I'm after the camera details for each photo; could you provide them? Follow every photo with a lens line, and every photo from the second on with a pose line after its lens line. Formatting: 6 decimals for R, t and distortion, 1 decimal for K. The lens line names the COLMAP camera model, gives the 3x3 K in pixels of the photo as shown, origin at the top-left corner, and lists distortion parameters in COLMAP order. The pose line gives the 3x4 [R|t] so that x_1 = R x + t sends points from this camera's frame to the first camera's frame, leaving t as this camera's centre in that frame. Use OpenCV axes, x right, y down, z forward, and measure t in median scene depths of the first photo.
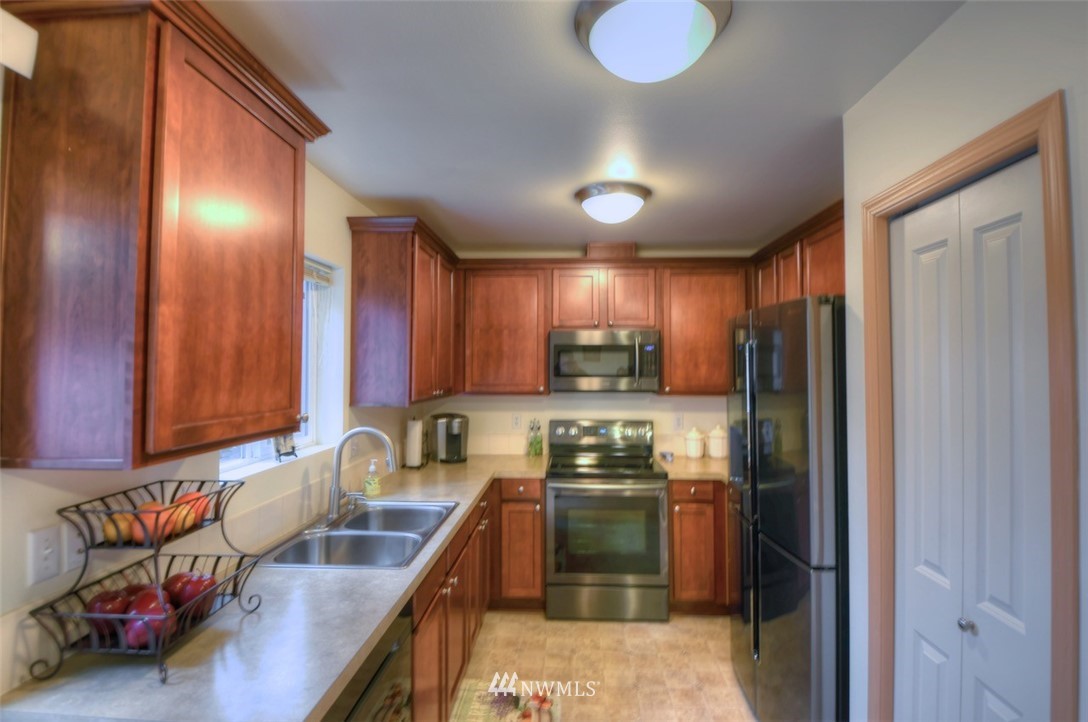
lens RADIAL K [[495.2, 0, 518.1], [0, 495.2, 345.2], [0, 0, 1]] dist [-0.002033, -0.001335]
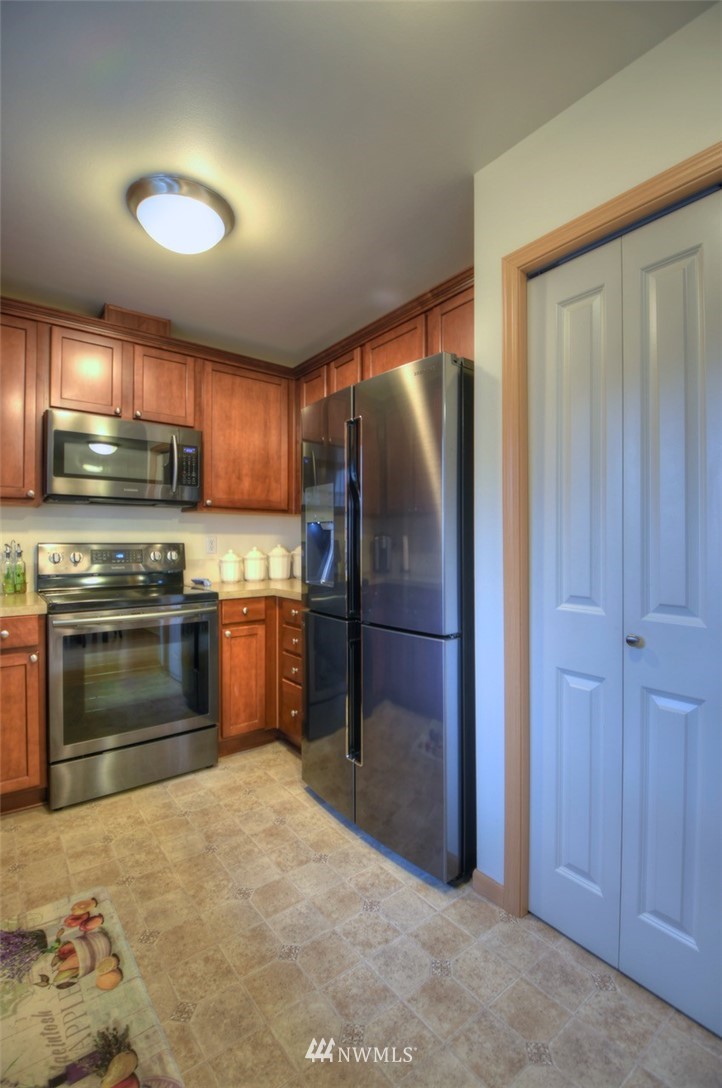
lens RADIAL K [[490.0, 0, 313.5], [0, 490.0, 550.7], [0, 0, 1]] dist [0.042595, -0.037351]
pose [[0.764308, 0.014962, 0.644678, -0.118157], [-0.047076, 0.998358, 0.032642, 0.156160], [-0.643131, -0.055297, 0.763757, 0.267804]]
